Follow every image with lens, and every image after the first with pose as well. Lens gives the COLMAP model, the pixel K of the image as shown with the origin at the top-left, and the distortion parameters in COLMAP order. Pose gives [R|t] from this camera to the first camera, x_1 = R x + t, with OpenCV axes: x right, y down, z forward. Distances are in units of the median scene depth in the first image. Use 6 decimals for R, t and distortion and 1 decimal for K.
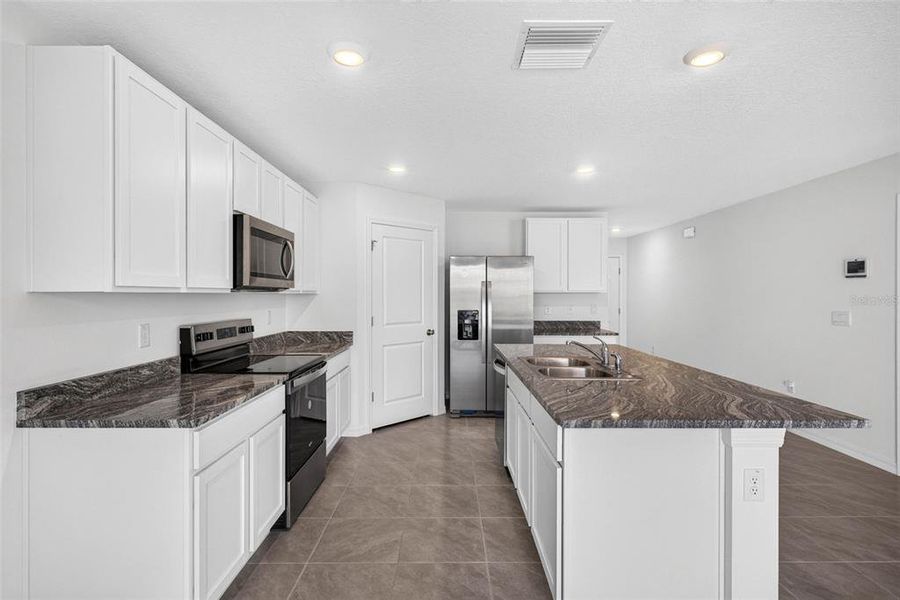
lens RADIAL K [[443.6, 0, 450.0], [0, 443.6, 300.0], [0, 0, 1]] dist [0.000058, 0.000221]
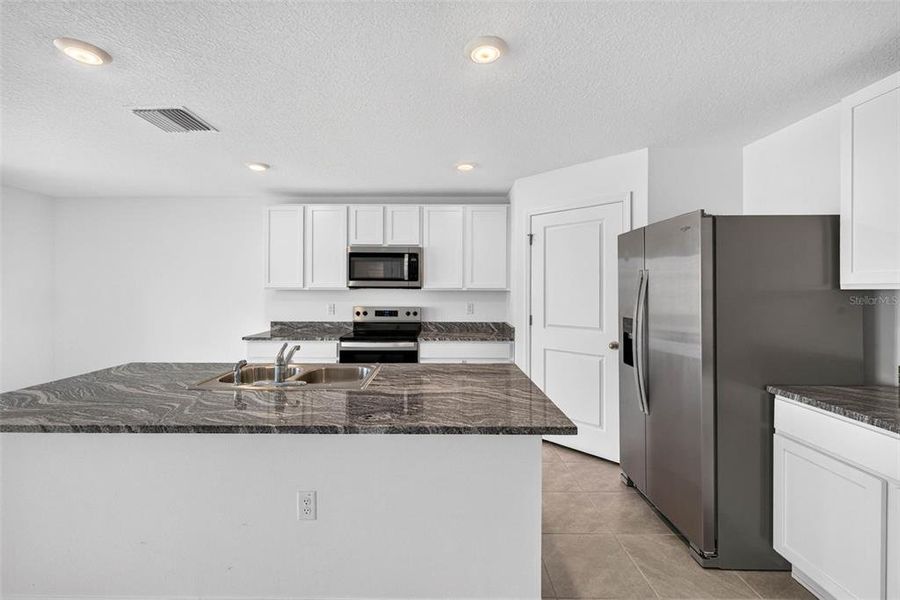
lens RADIAL K [[387.3, 0, 437.2], [0, 387.3, 291.1], [0, 0, 1]] dist [0.010574, -0.000235]
pose [[-0.008878, 0.002863, -0.999956, 0.667760], [-0.016581, 0.999858, 0.003010, -0.013217], [0.999823, 0.016607, -0.008829, 0.830317]]
